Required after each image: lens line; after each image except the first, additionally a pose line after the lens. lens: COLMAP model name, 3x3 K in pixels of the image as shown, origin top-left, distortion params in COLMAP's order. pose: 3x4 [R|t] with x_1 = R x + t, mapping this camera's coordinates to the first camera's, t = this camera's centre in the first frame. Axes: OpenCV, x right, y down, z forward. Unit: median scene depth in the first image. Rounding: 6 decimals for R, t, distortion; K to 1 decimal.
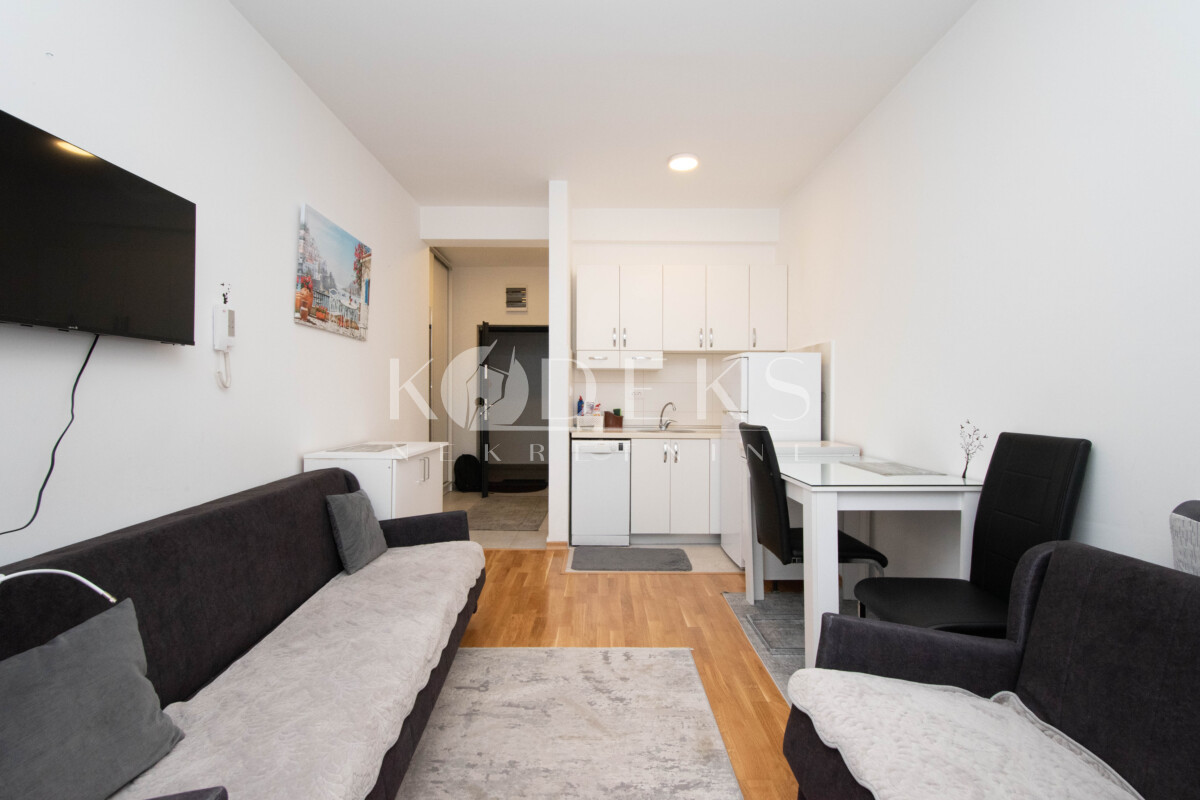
lens RADIAL K [[534.8, 0, 601.1], [0, 534.8, 397.9], [0, 0, 1]] dist [0.002931, 0.000329]
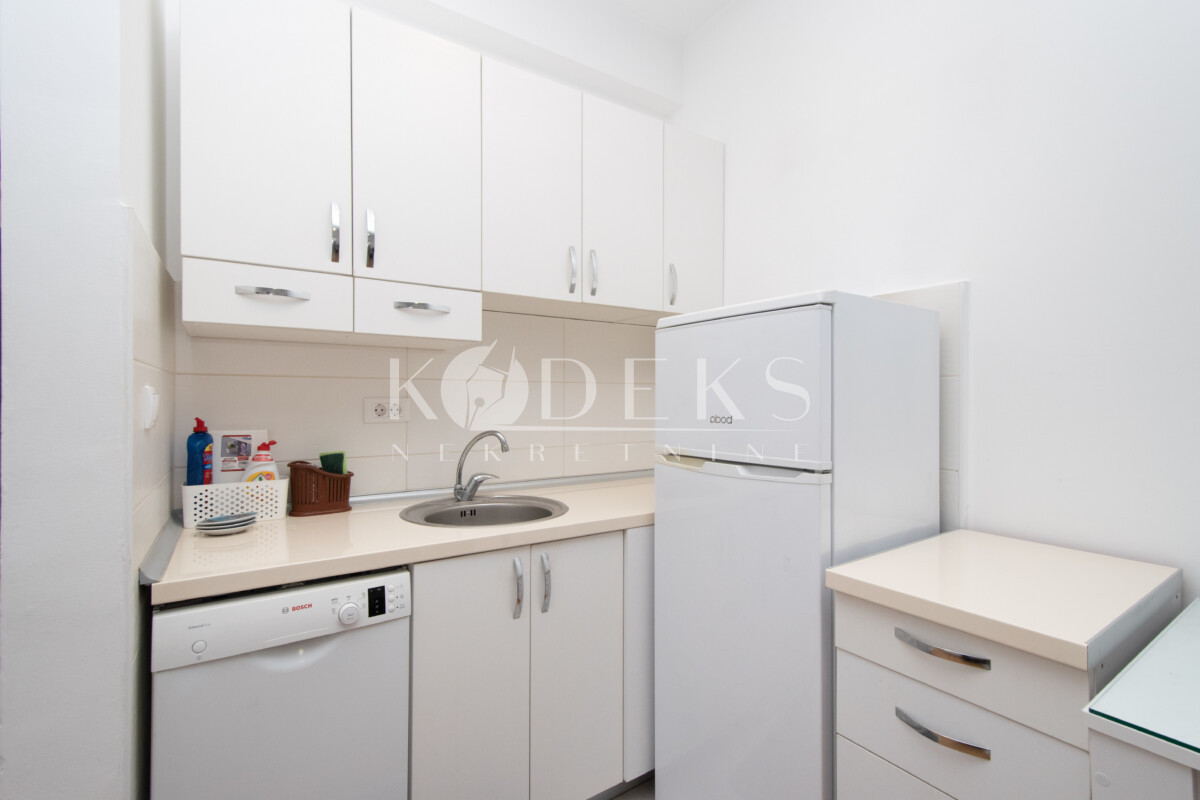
lens RADIAL K [[534.8, 0, 604.3], [0, 534.8, 393.0], [0, 0, 1]] dist [0.002931, 0.000329]
pose [[0.817562, 0.001609, 0.575839, -0.026141], [0.003935, 0.999957, -0.008381, -0.015085], [-0.575827, 0.009118, 0.817520, 0.633773]]
